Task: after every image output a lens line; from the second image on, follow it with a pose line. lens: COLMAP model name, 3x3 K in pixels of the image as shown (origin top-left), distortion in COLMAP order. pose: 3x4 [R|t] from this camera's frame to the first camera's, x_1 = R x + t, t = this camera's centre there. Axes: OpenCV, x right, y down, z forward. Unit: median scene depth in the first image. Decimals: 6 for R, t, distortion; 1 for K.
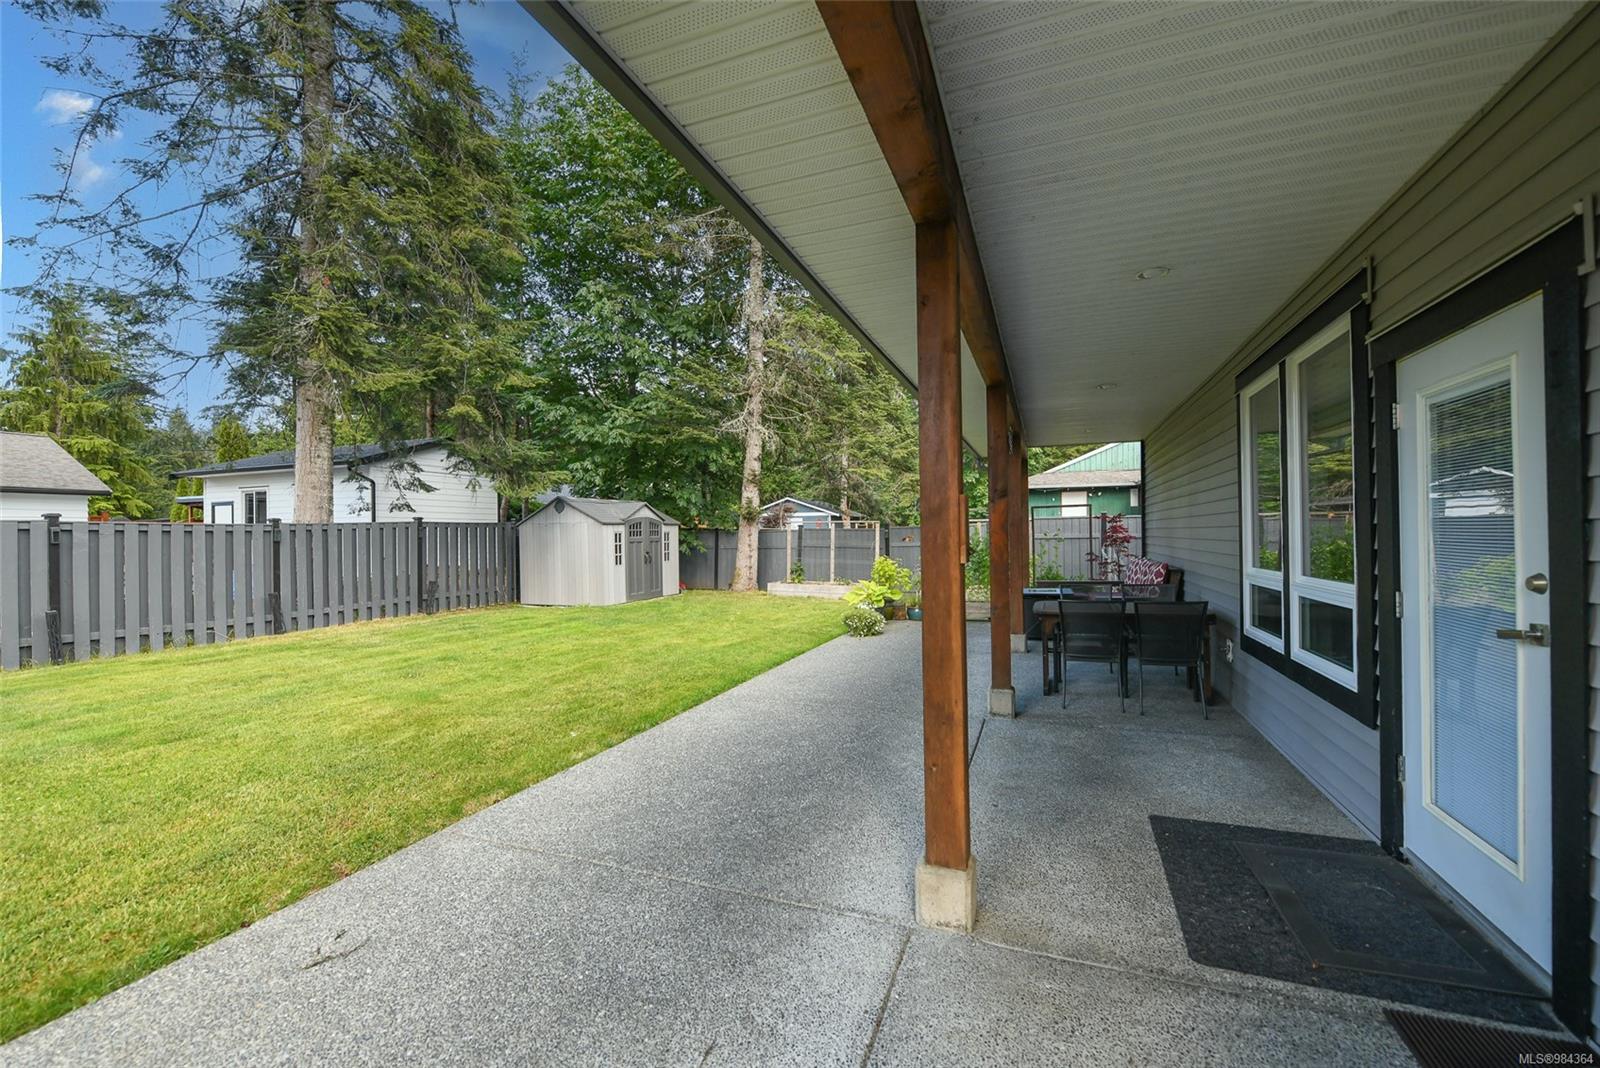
lens RADIAL K [[647.4, 0, 791.3], [0, 647.4, 533.4], [0, 0, 1]] dist [-0.010884, -0.000568]
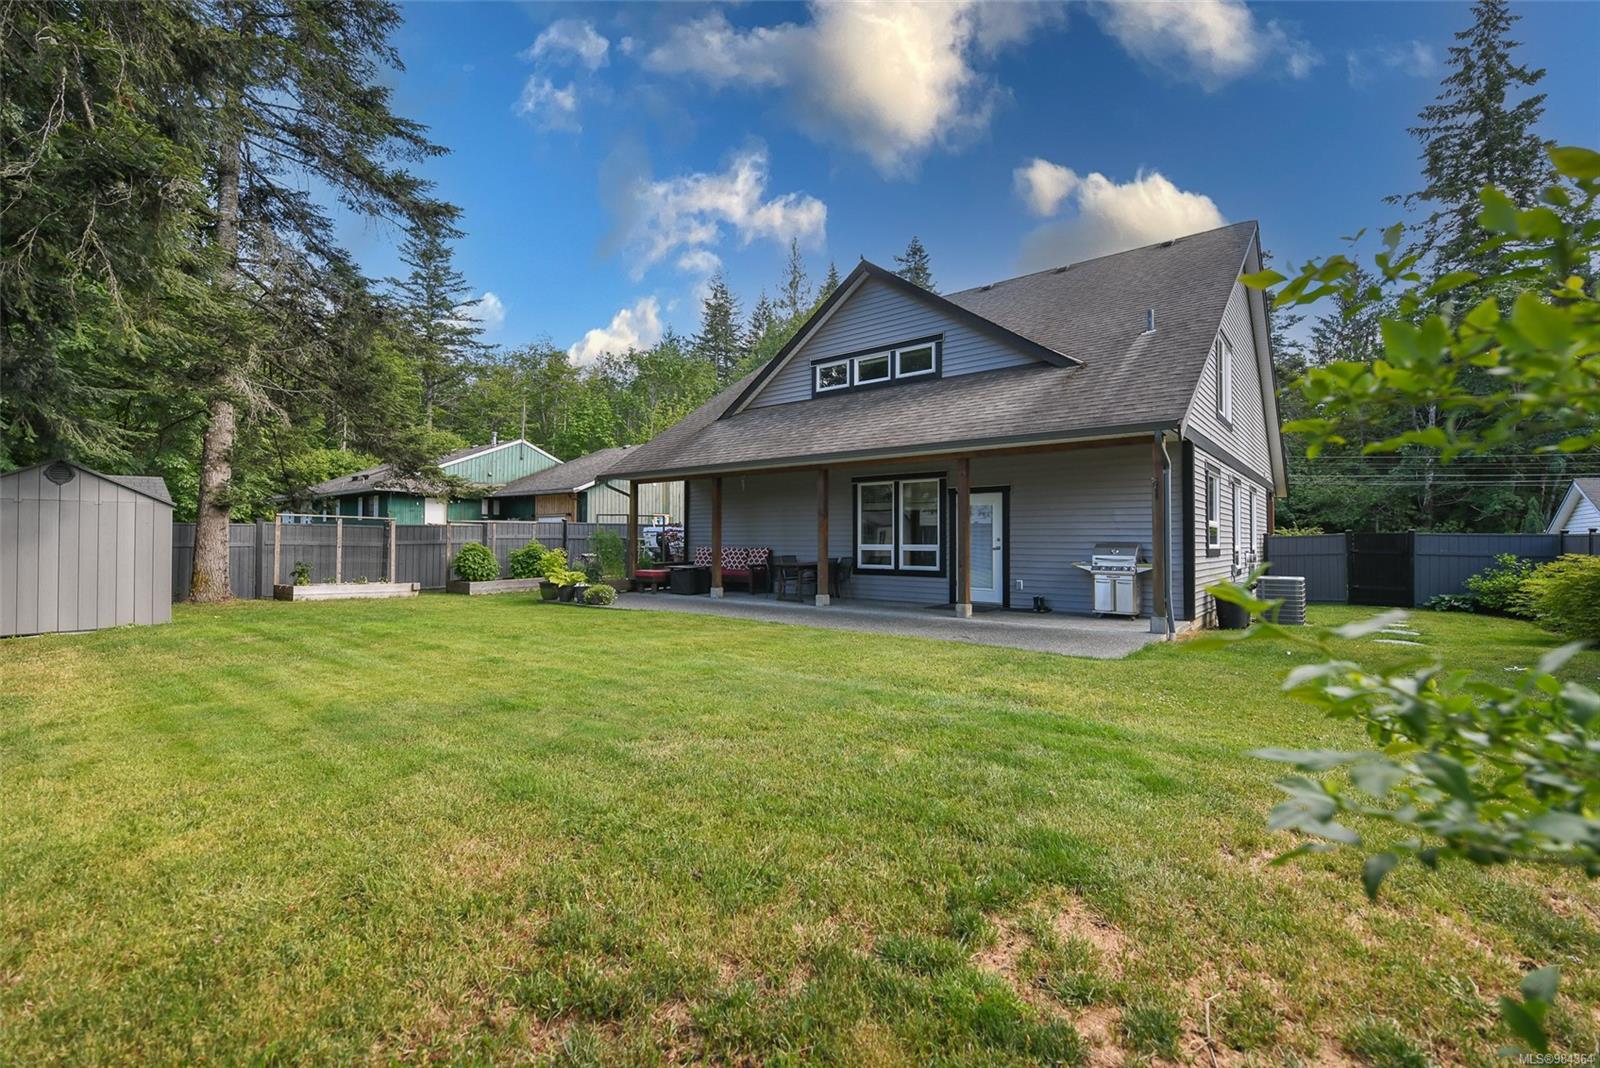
lens RADIAL K [[673.8, 0, 799.7], [0, 673.8, 533.8], [0, 0, 1]] dist [-0.002408, -0.001036]
pose [[0.300040, 0.022632, 0.953658, -0.712715], [-0.009180, 0.999741, -0.020838, 0.022200], [-0.953883, -0.002503, 0.300169, 0.112168]]
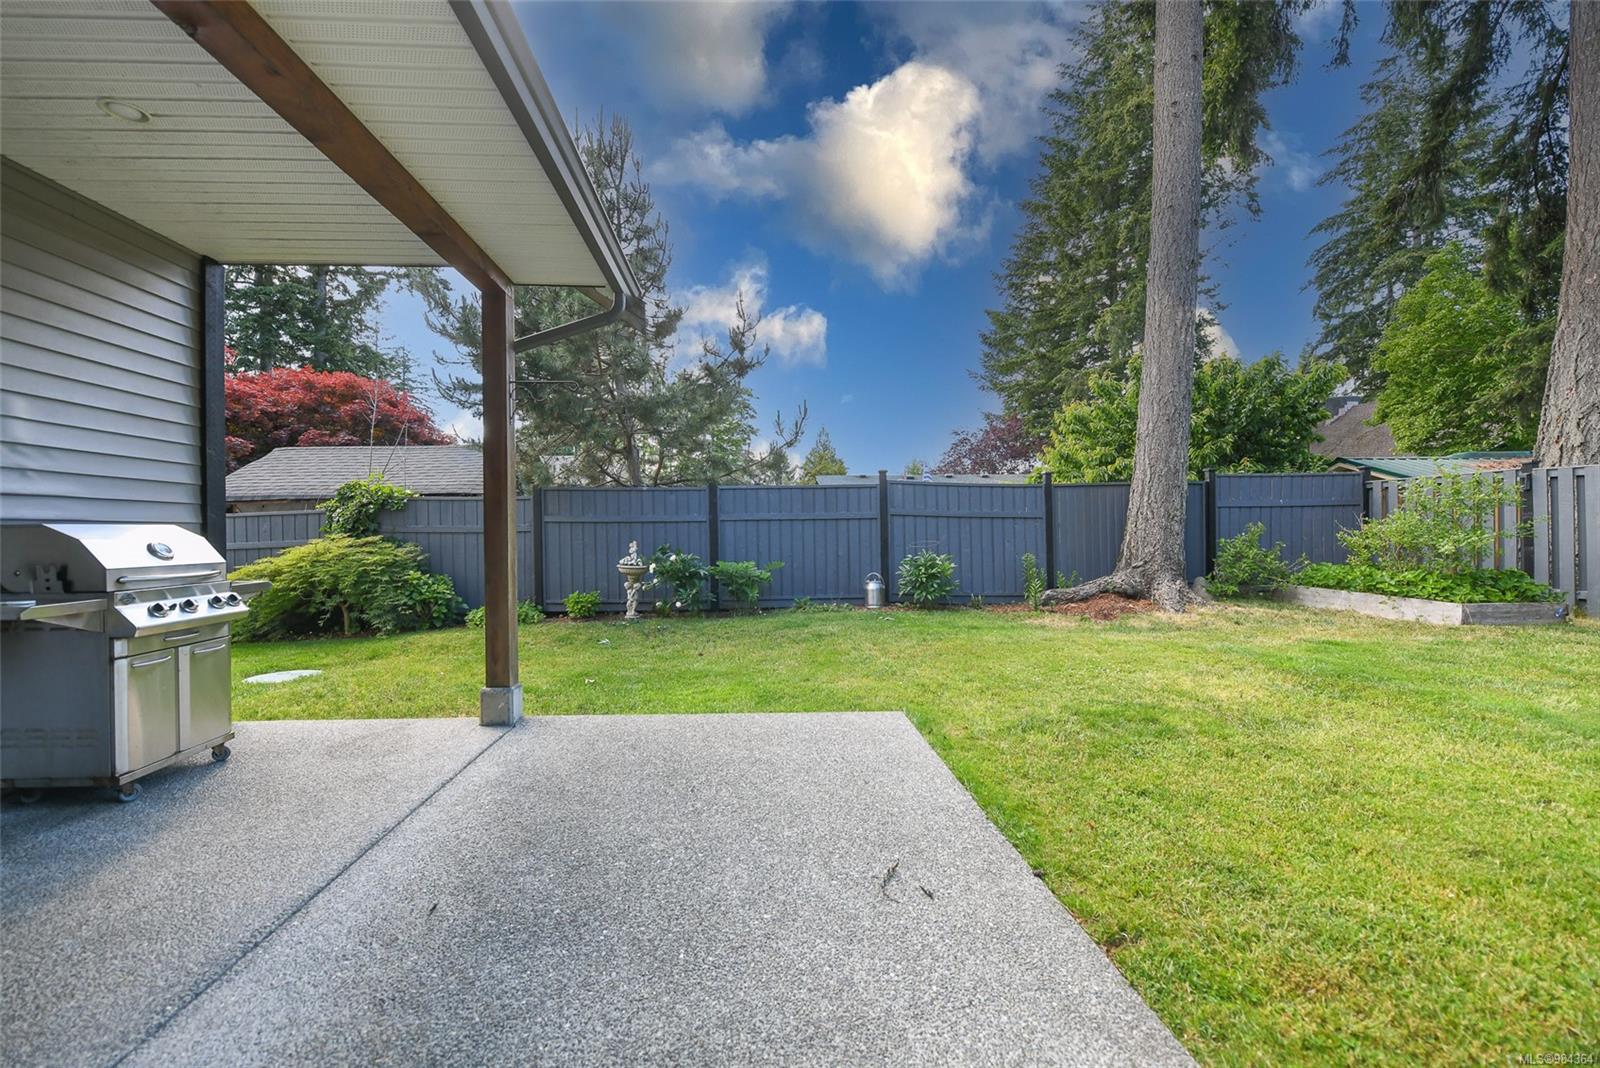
lens RADIAL K [[647.4, 0, 793.5], [0, 647.4, 529.6], [0, 0, 1]] dist [-0.010884, -0.000568]
pose [[-0.900317, 0.019150, -0.434812, -0.026369], [0.019125, 0.999807, 0.004434, 0.019588], [0.434813, -0.004324, -0.900510, 0.271360]]
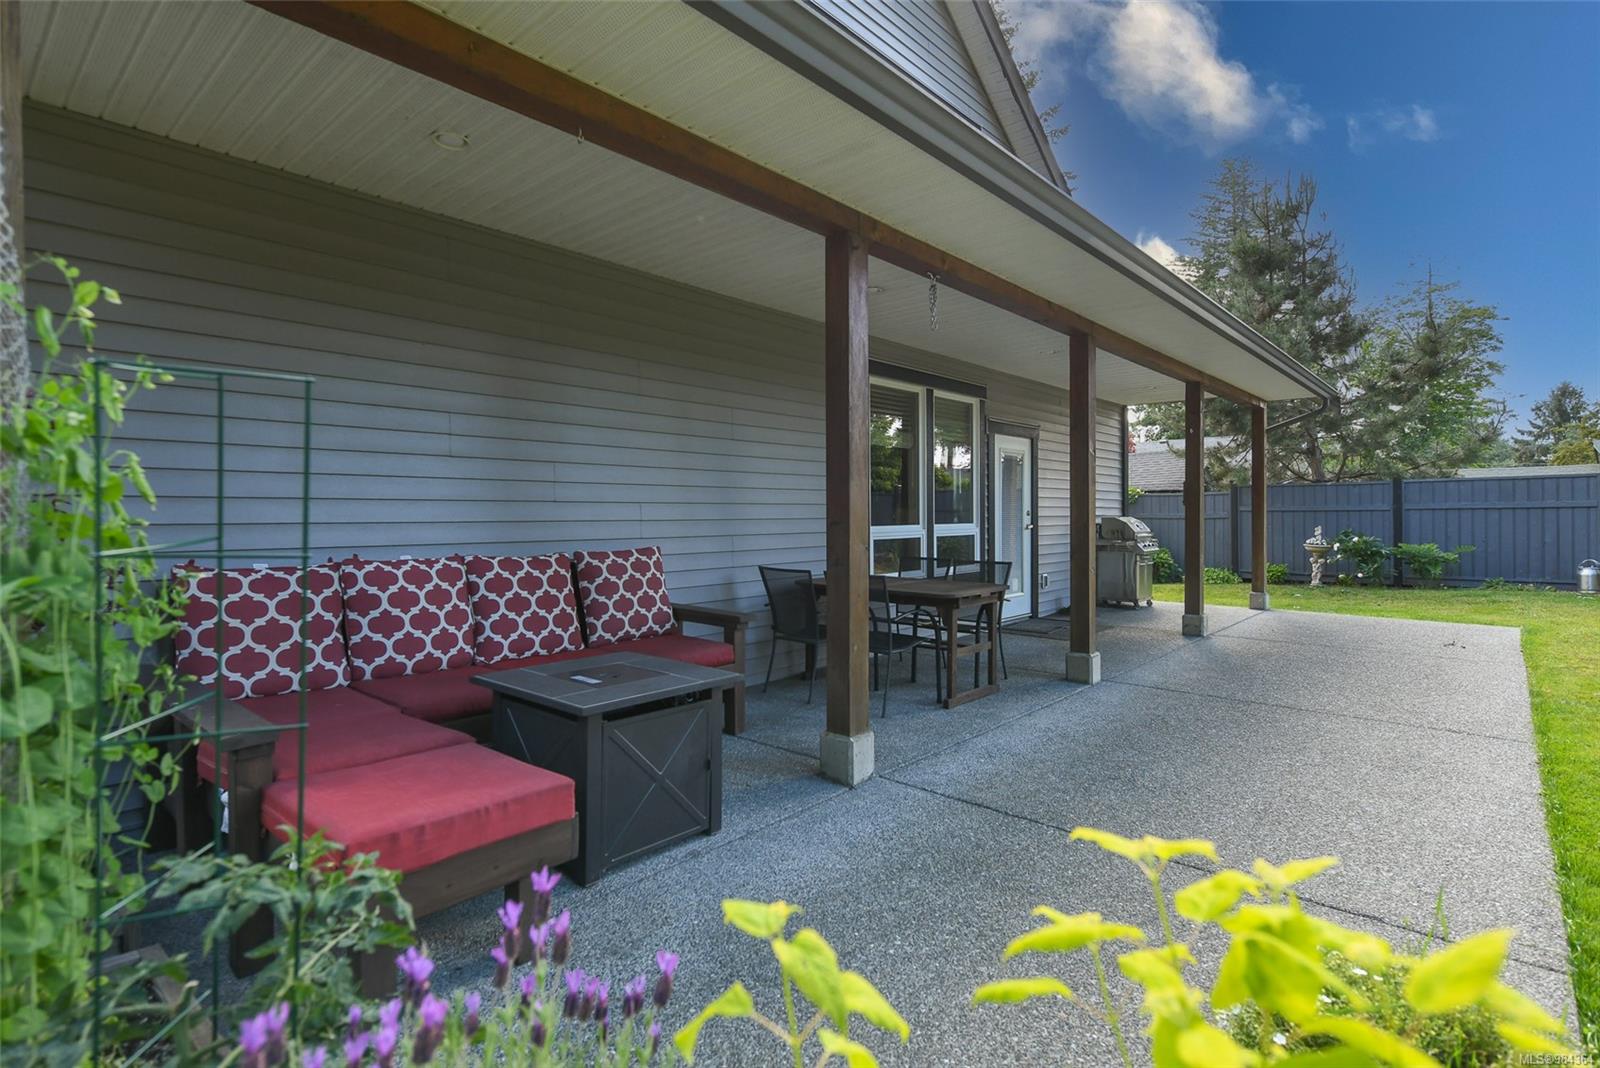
lens RADIAL K [[793.7, 0, 802.4], [0, 793.7, 523.6], [0, 0, 1]] dist [0.011715, 0.000336]
pose [[-0.943072, 0.014249, 0.332284, 0.110035], [0.016873, 0.999845, 0.005013, 0.012182], [-0.332161, 0.010334, -0.943166, 0.764812]]
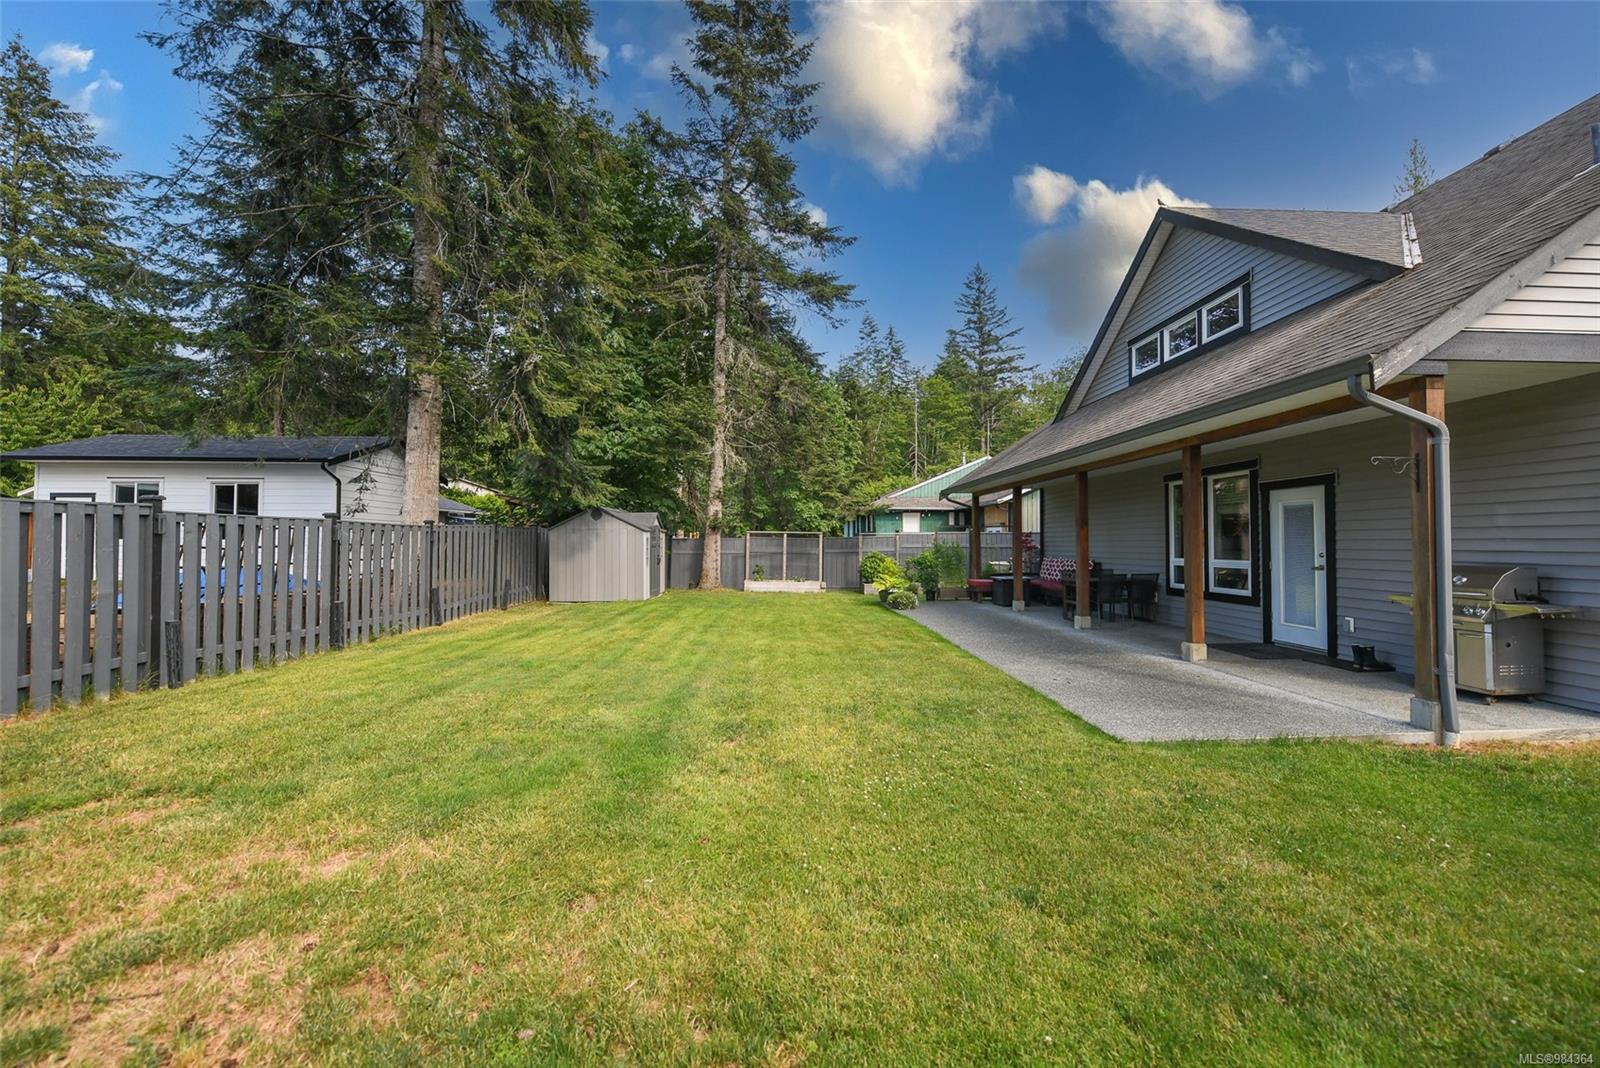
lens RADIAL K [[647.4, 0, 809.0], [0, 647.4, 532.4], [0, 0, 1]] dist [-0.010884, -0.000568]
pose [[0.911138, 0.020579, 0.411588, -0.455633], [-0.013564, 0.999709, -0.019958, 0.007509], [-0.411878, 0.012602, 0.911152, -0.182115]]
